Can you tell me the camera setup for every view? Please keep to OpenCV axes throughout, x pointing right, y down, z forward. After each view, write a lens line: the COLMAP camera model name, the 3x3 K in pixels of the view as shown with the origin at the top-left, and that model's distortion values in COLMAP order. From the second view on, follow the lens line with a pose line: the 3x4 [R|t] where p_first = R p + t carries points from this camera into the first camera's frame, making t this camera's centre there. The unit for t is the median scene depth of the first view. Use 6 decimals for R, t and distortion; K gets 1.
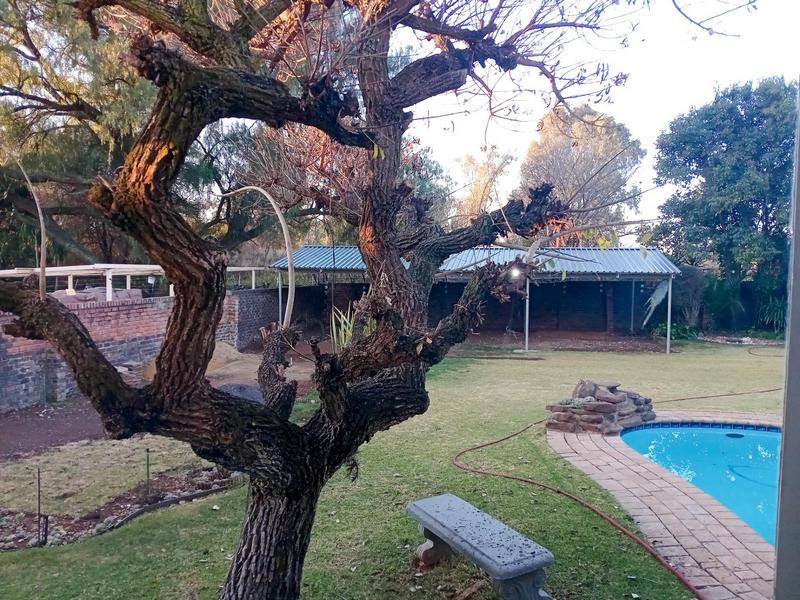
lens RADIAL K [[623.0, 0, 399.9], [0, 623.0, 299.3], [0, 0, 1]] dist [0.067219, -0.137640]
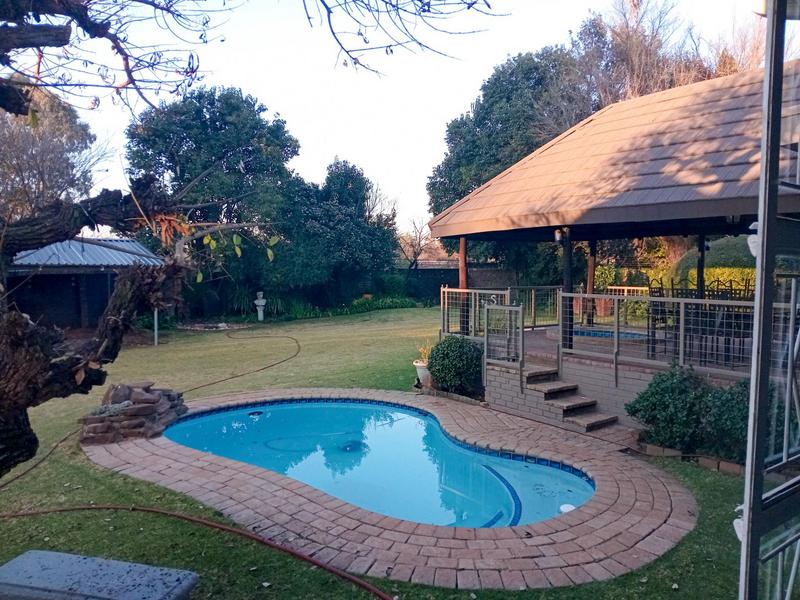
lens RADIAL K [[623.0, 0, 399.5], [0, 623.0, 297.1], [0, 0, 1]] dist [0.067219, -0.137640]
pose [[0.662978, -0.044500, 0.747315, -0.122729], [0.034218, 0.998990, 0.029130, -0.012906], [-0.747856, 0.006259, 0.663831, 0.074485]]
